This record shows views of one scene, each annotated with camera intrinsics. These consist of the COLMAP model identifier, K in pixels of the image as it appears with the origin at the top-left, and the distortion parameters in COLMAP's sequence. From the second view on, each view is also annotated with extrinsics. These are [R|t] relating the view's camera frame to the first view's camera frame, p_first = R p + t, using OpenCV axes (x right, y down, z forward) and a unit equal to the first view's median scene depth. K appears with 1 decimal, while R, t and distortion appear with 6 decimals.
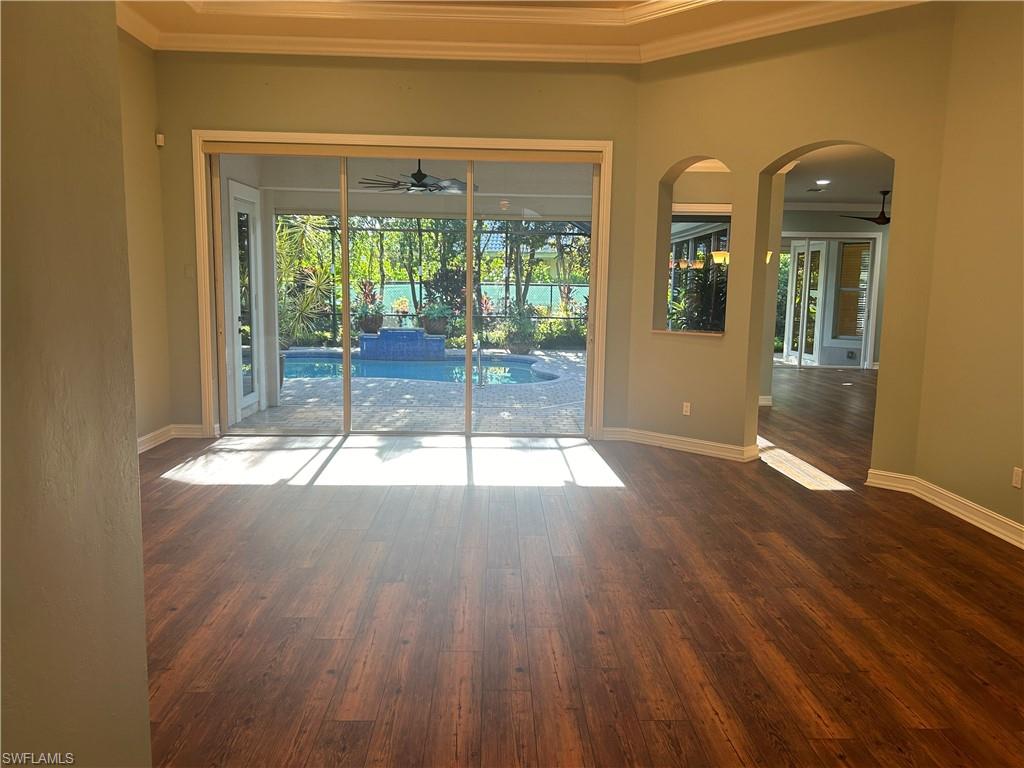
lens RADIAL K [[774.8, 0, 521.8], [0, 774.8, 385.5], [0, 0, 1]] dist [0.051493, -0.055246]
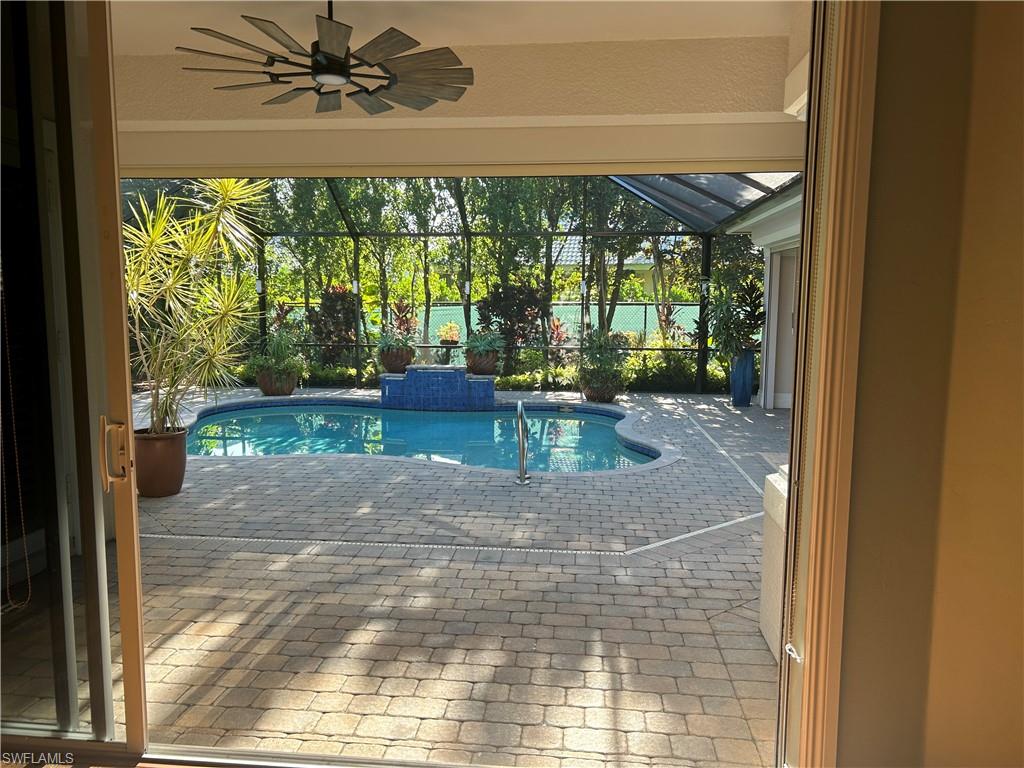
lens RADIAL K [[774.8, 0, 508.6], [0, 774.8, 392.2], [0, 0, 1]] dist [0.051493, -0.055246]
pose [[0.990452, 0.004237, -0.137791, 0.010821], [-0.007011, 0.999782, -0.019647, -0.029253], [0.137677, 0.020425, 0.990267, 0.242892]]
